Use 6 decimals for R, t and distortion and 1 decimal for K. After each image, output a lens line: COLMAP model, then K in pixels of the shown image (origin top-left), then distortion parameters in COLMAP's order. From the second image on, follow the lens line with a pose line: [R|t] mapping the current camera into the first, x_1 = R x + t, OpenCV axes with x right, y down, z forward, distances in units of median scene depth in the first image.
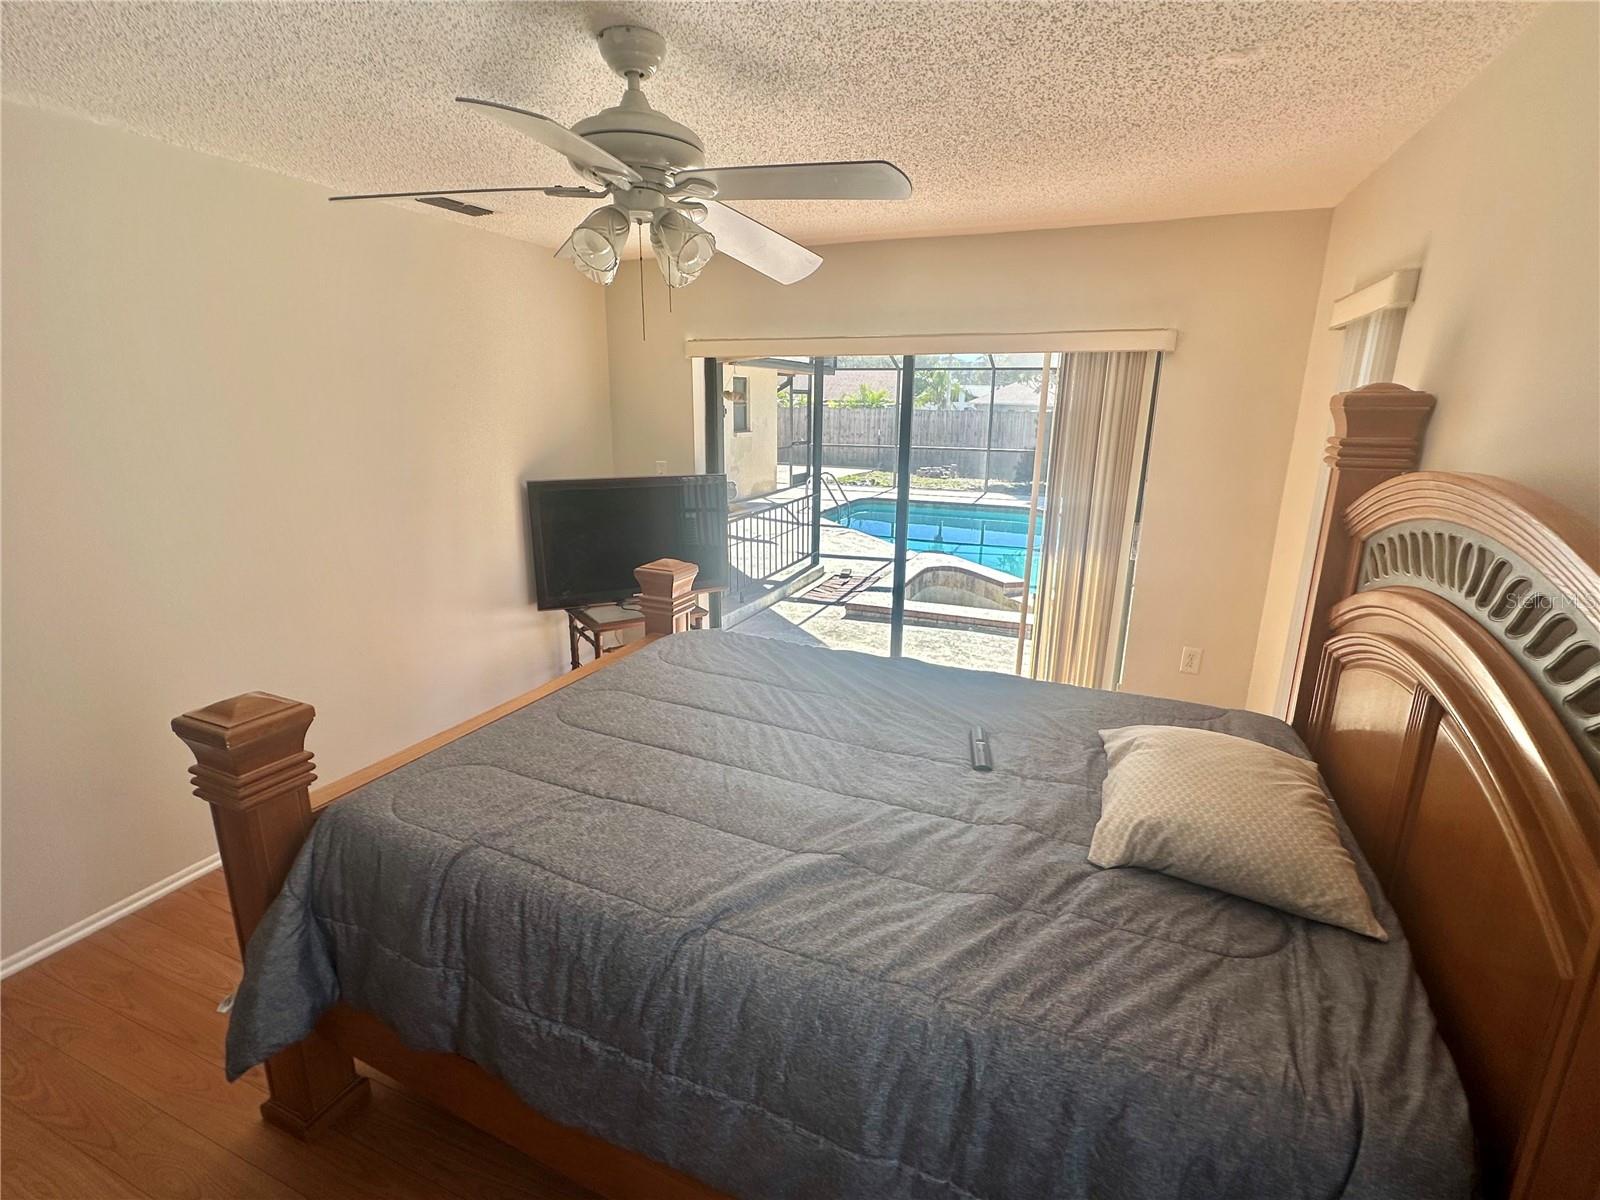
lens RADIAL K [[766.8, 0, 800.0], [0, 766.8, 600.0], [0, 0, 1]] dist [-0.071094, -0.000136]
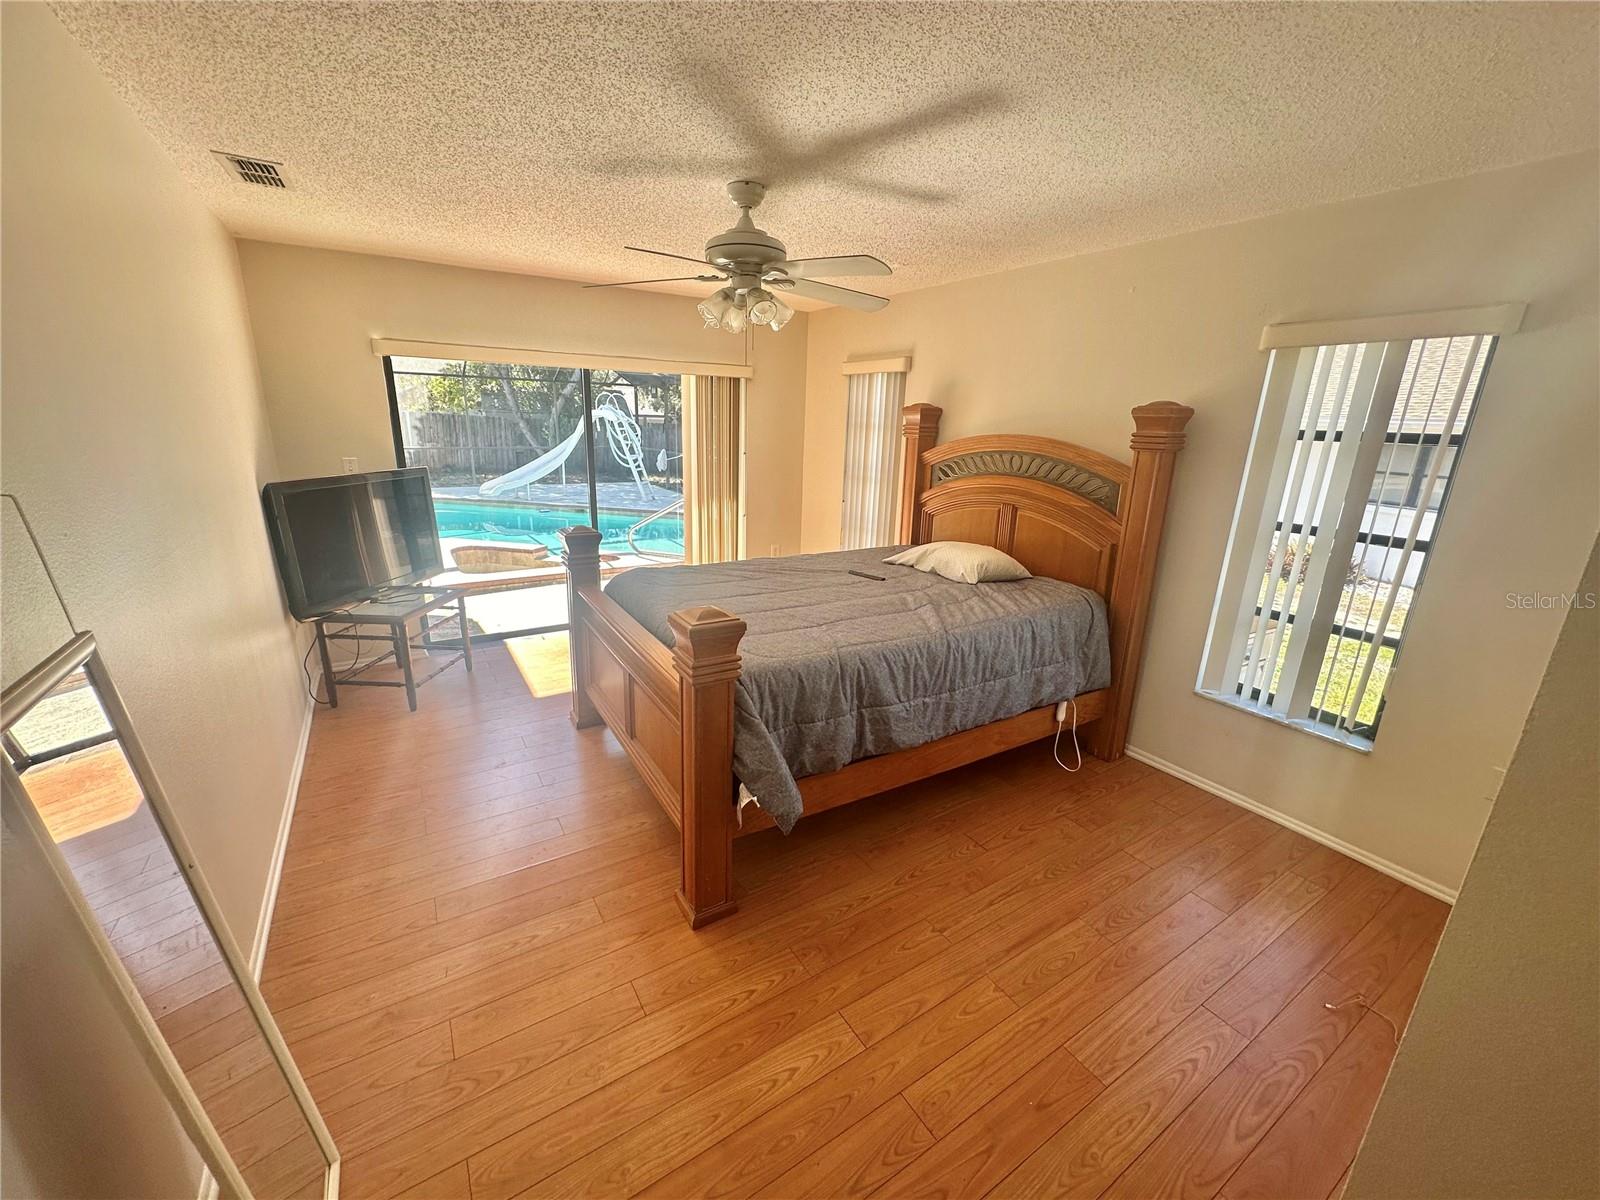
lens RADIAL K [[634.9, 0, 800.0], [0, 634.9, 600.0], [0, 0, 1]] dist [-0.008923, -0.000179]
pose [[0.556080, -0.221238, 0.801142, -1.283109], [0.184874, 0.972697, 0.140291, -0.025379], [-0.810306, 0.070097, 0.581799, 0.107142]]
